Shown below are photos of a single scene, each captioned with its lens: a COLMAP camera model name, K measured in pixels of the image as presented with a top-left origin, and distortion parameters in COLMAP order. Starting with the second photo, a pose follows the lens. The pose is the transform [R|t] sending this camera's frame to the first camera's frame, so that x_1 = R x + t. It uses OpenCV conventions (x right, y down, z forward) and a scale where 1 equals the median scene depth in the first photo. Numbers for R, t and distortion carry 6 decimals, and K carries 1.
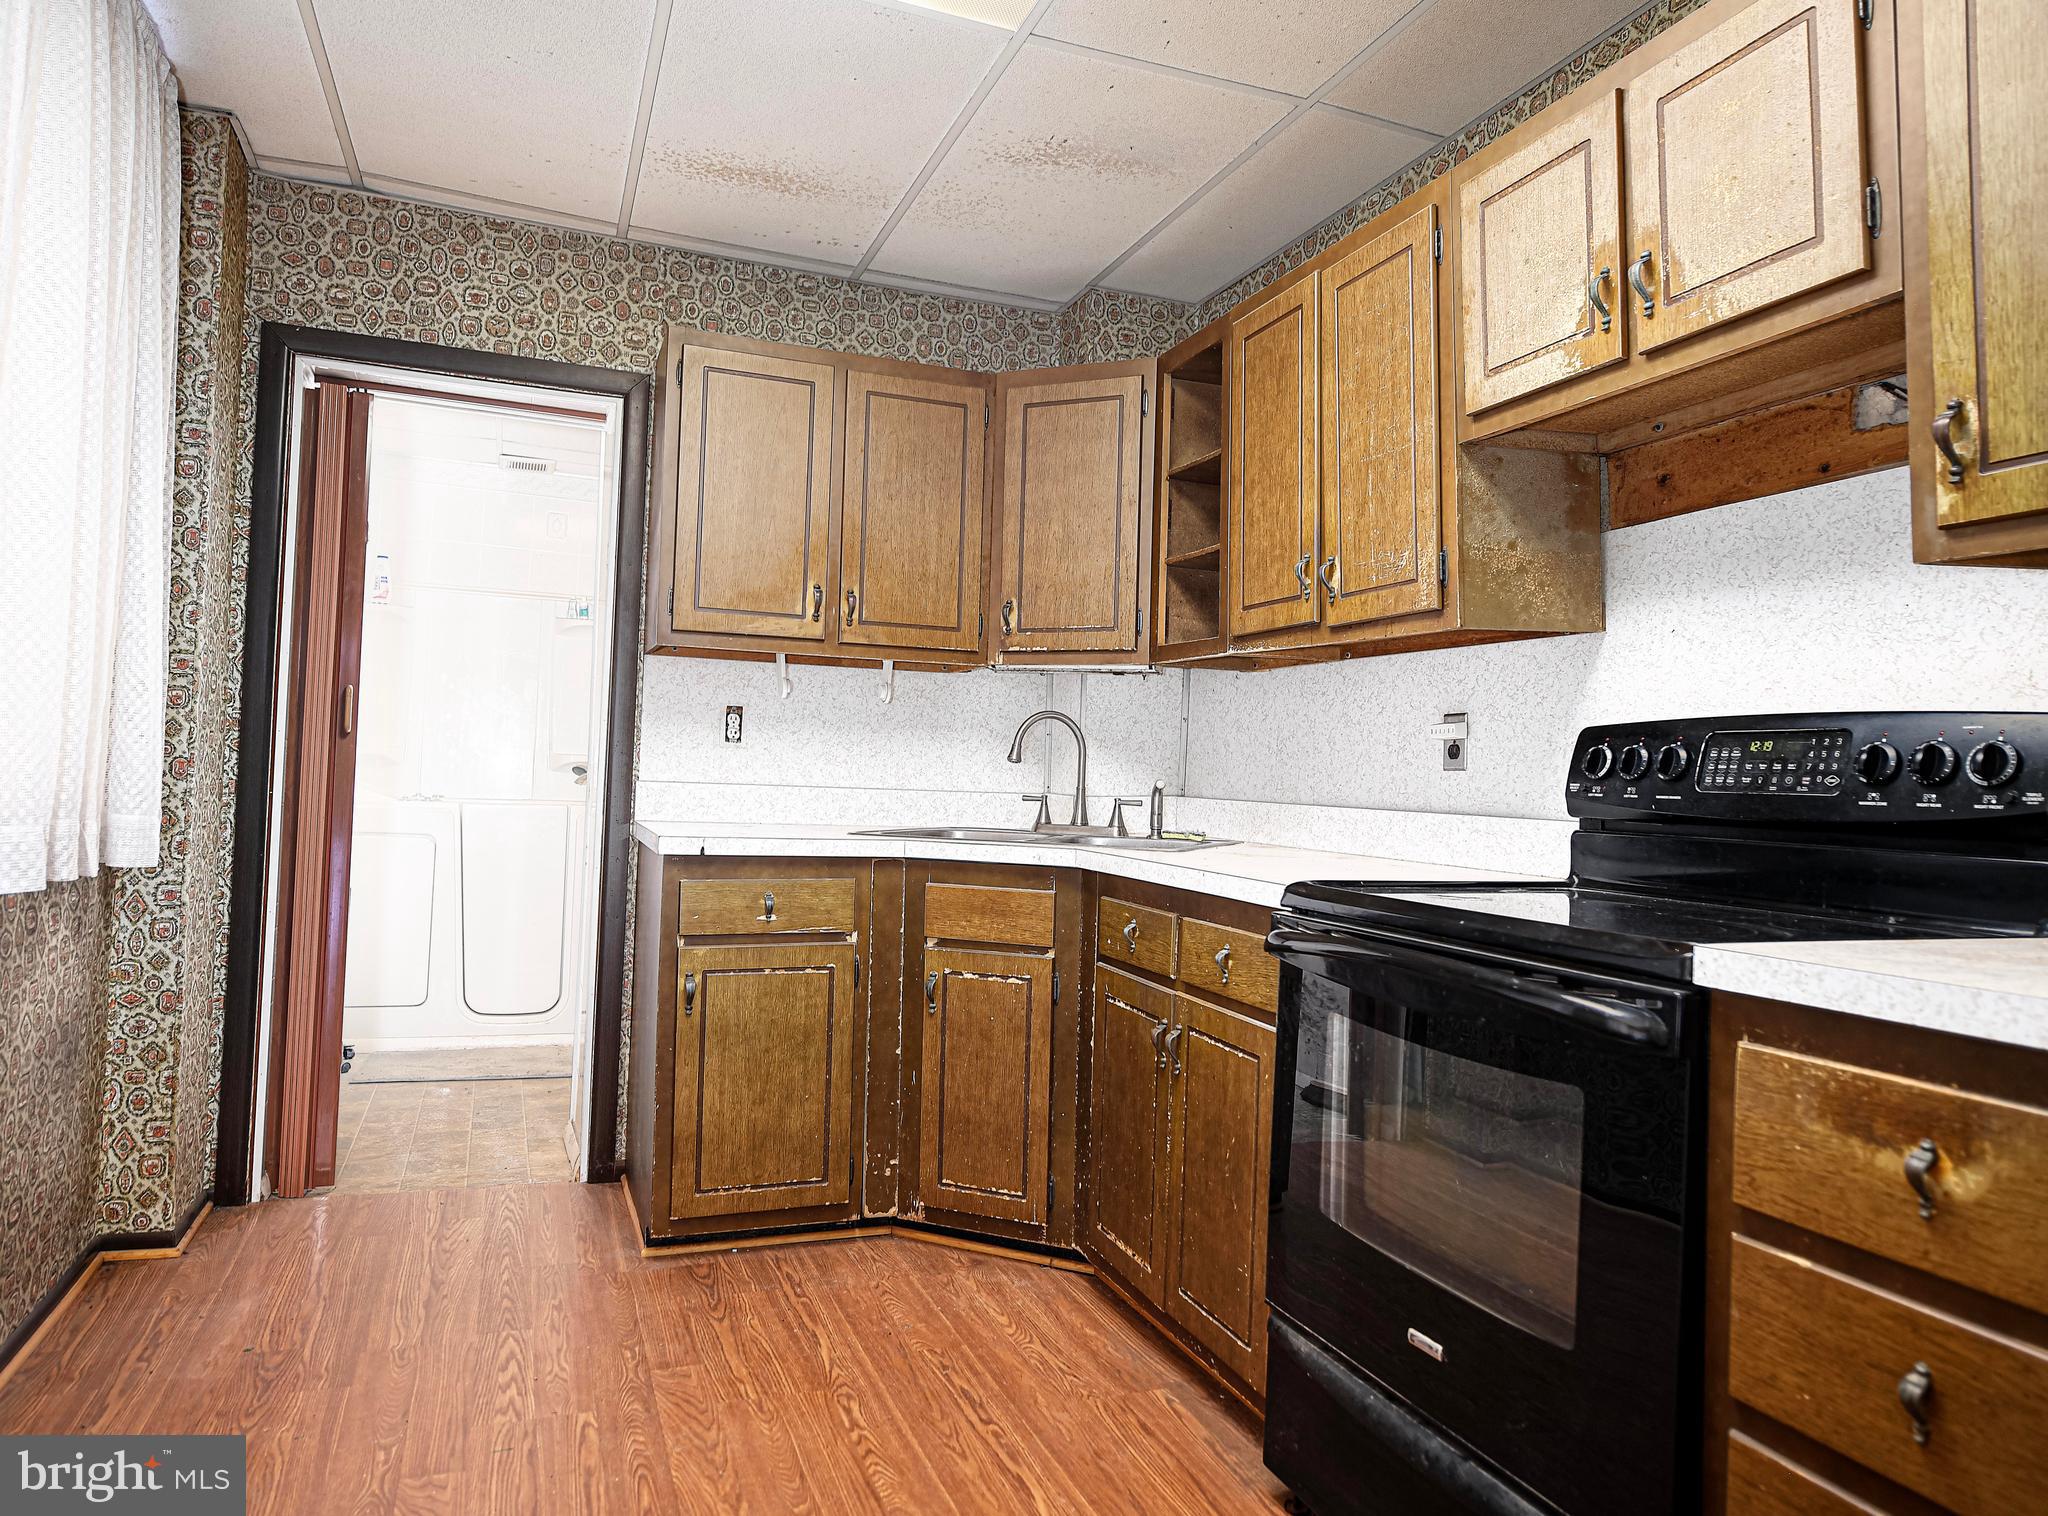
lens RADIAL K [[1300.6, 0, 1026.6], [0, 1300.6, 755.1], [0, 0, 1]] dist [0.007143, 0.000261]
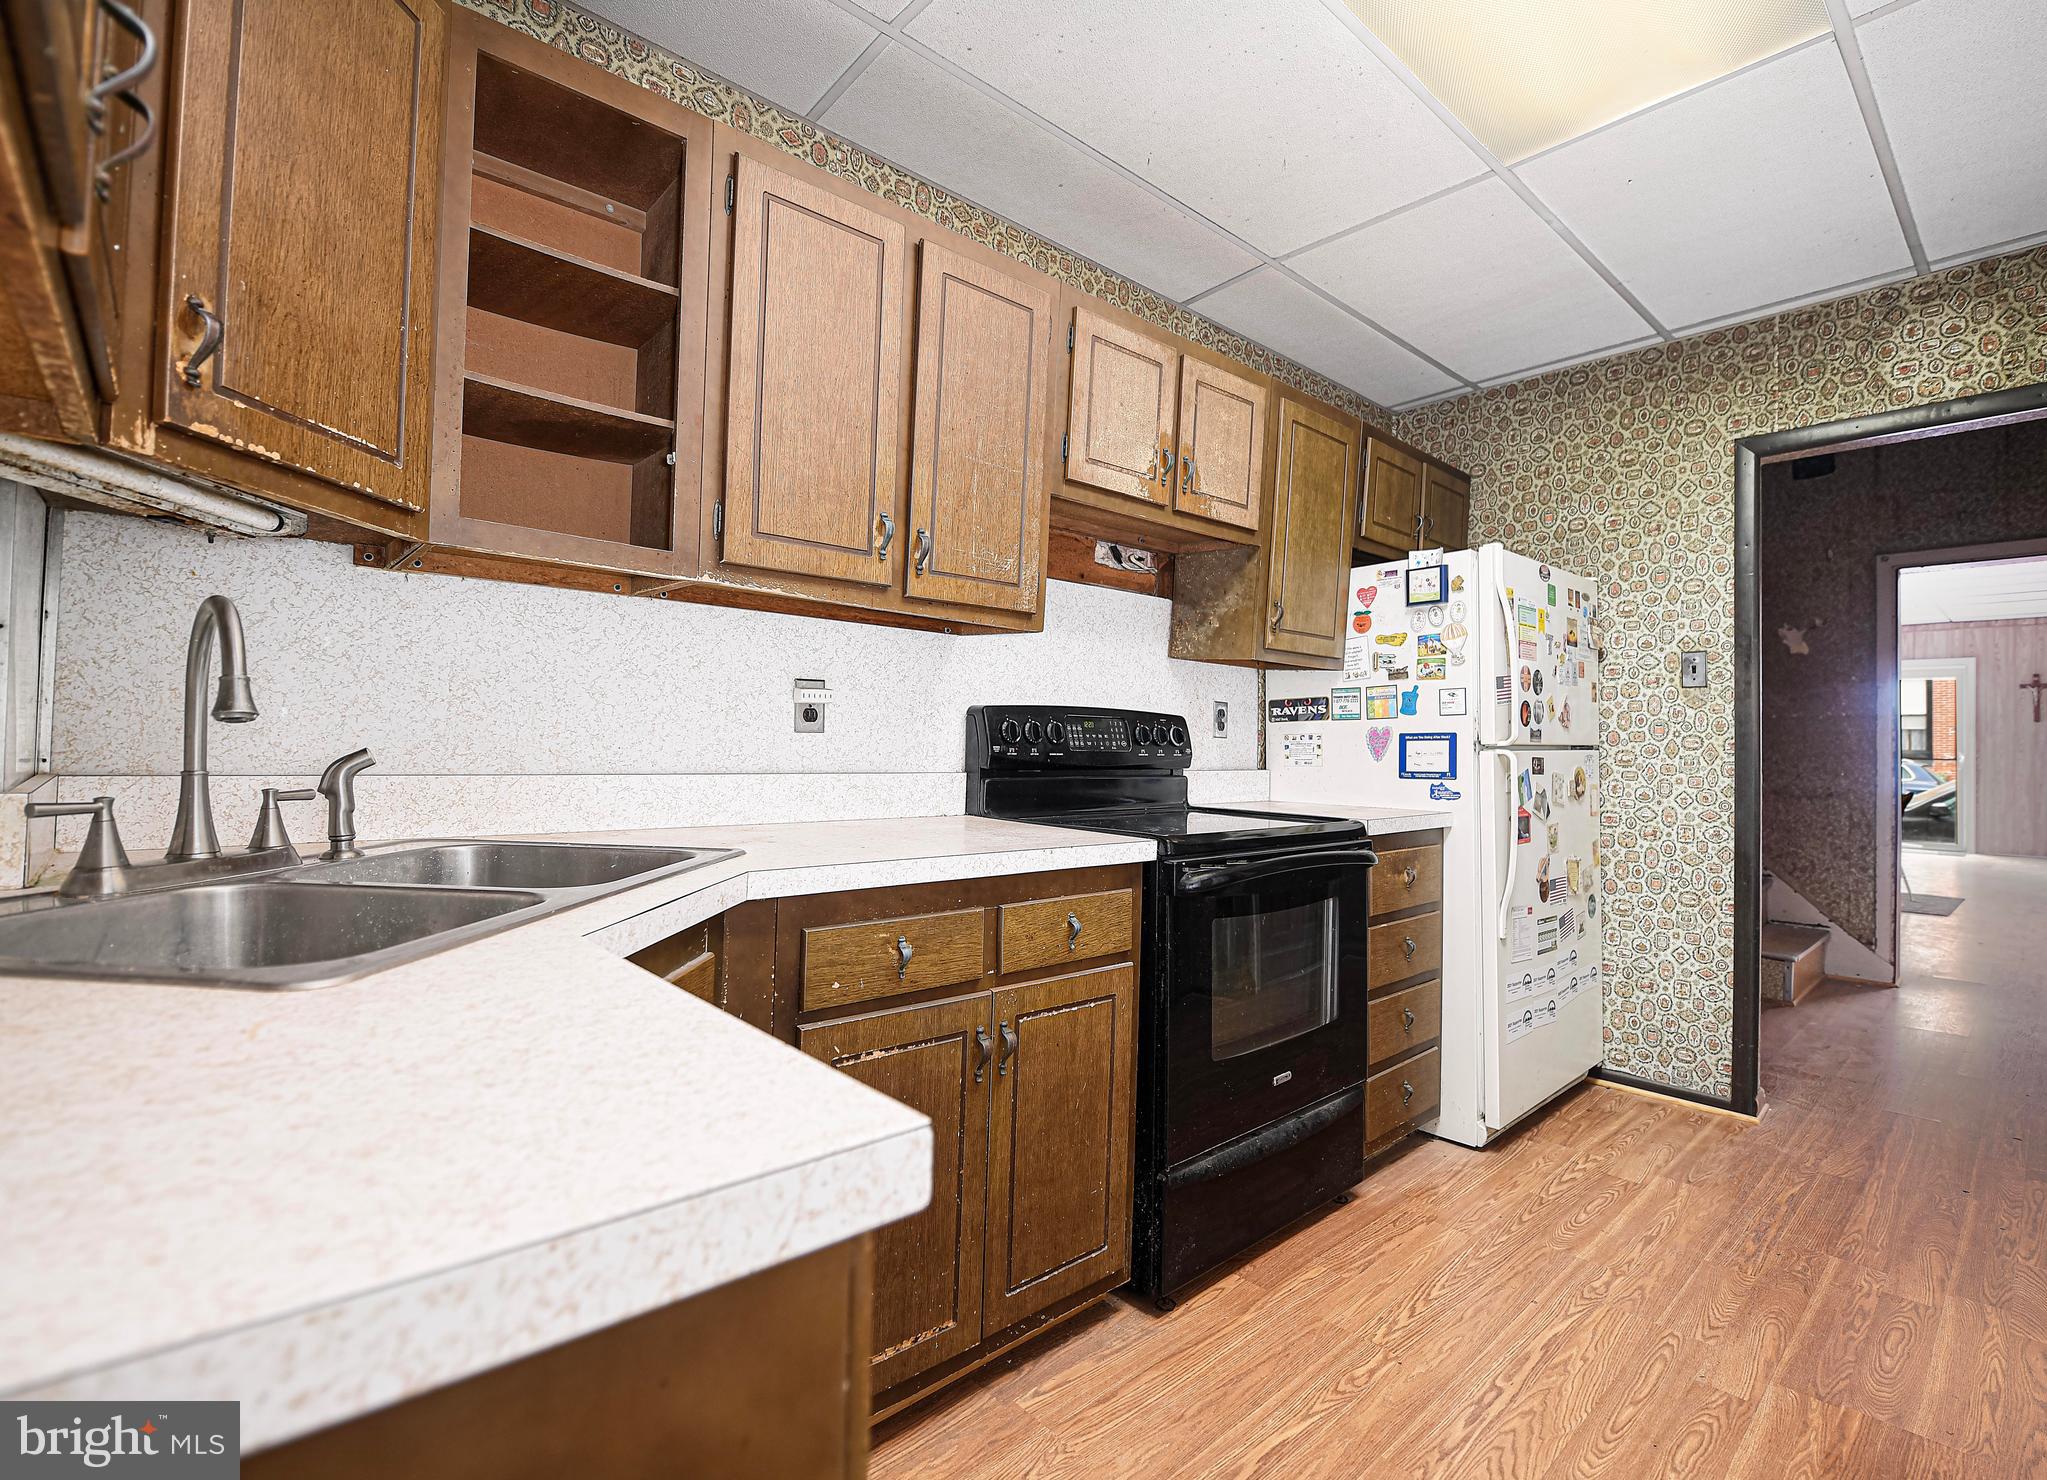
lens RADIAL K [[945.3, 0, 1029.8], [0, 945.3, 734.4], [0, 0, 1]] dist [-0.010314, -0.000065]
pose [[-0.352817, -0.031517, 0.935161, -0.521749], [-0.046957, 0.998770, 0.015945, -0.008642], [-0.934513, -0.038287, -0.353863, 1.251656]]
